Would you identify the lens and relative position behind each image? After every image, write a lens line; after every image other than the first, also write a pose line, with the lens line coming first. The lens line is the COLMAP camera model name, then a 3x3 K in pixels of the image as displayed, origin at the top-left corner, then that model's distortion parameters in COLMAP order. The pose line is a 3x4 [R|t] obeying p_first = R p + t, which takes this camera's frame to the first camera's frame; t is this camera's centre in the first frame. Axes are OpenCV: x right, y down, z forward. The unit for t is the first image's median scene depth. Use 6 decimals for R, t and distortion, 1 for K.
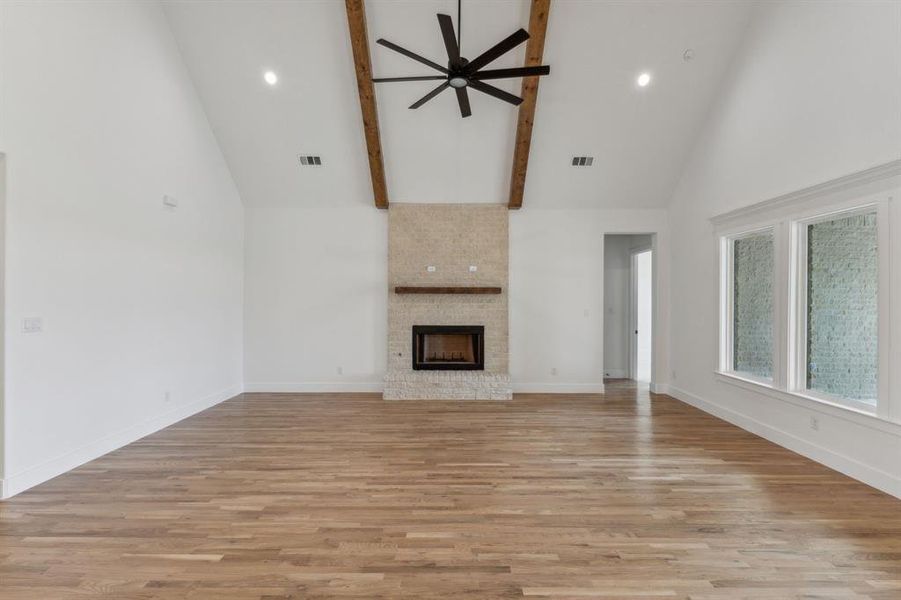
lens RADIAL K [[422.2, 0, 450.5], [0, 422.2, 300.0], [0, 0, 1]] dist [0.001189, -0.000043]
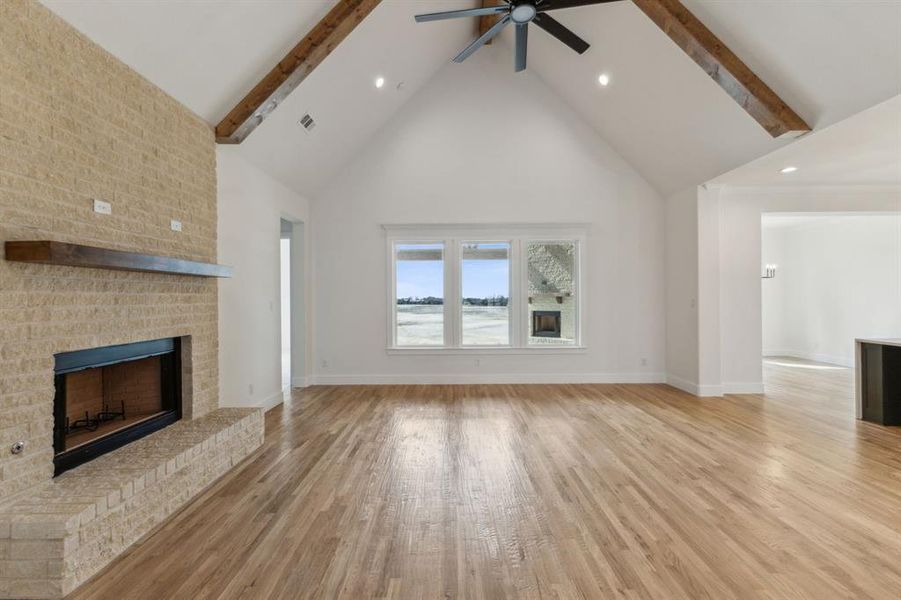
lens RADIAL K [[394.9, 0, 450.5], [0, 394.9, 300.0], [0, 0, 1]] dist [0.001147, 0.000052]
pose [[-0.014864, -0.007278, 0.999863, -0.436664], [0.011023, 0.999912, 0.007442, 0.015934], [-0.999829, 0.011132, -0.014782, 0.683030]]
